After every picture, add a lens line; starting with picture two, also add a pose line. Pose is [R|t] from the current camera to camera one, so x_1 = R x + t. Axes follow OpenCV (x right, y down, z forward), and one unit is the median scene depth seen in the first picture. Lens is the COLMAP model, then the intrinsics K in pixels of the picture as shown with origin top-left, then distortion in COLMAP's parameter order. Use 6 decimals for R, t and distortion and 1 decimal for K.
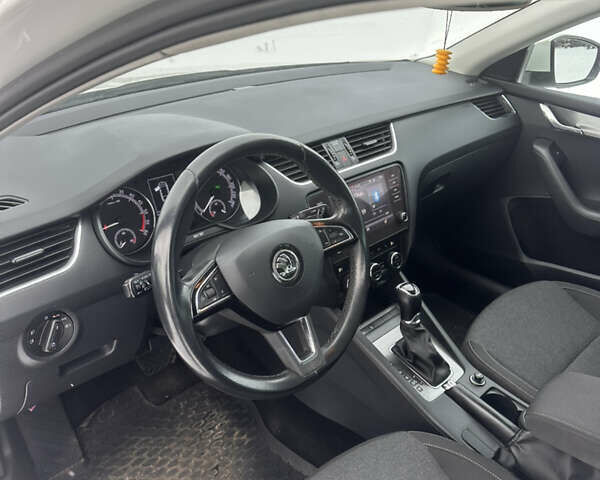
lens RADIAL K [[552.3, 0, 300.0], [0, 552.3, 240.0], [0, 0, 1]] dist [0.084282, -0.004975]
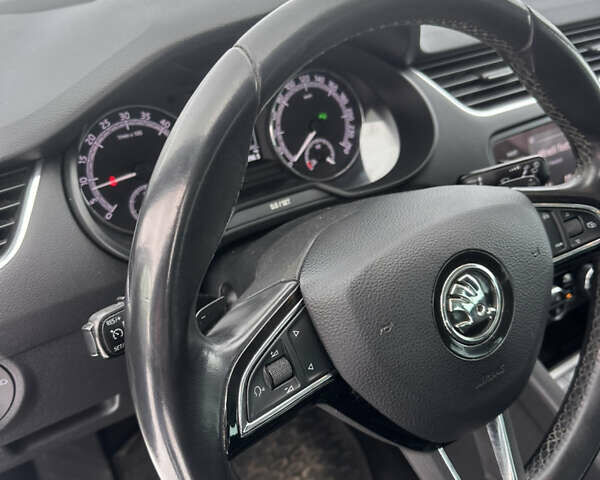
lens RADIAL K [[552.3, 0, 300.0], [0, 552.3, 240.0], [0, 0, 1]] dist [0.084282, -0.004975]
pose [[0.979068, 0.072871, -0.190042, -0.065104], [-0.055003, 0.993699, 0.097660, -0.029134], [0.195961, -0.085163, 0.976907, 0.510409]]
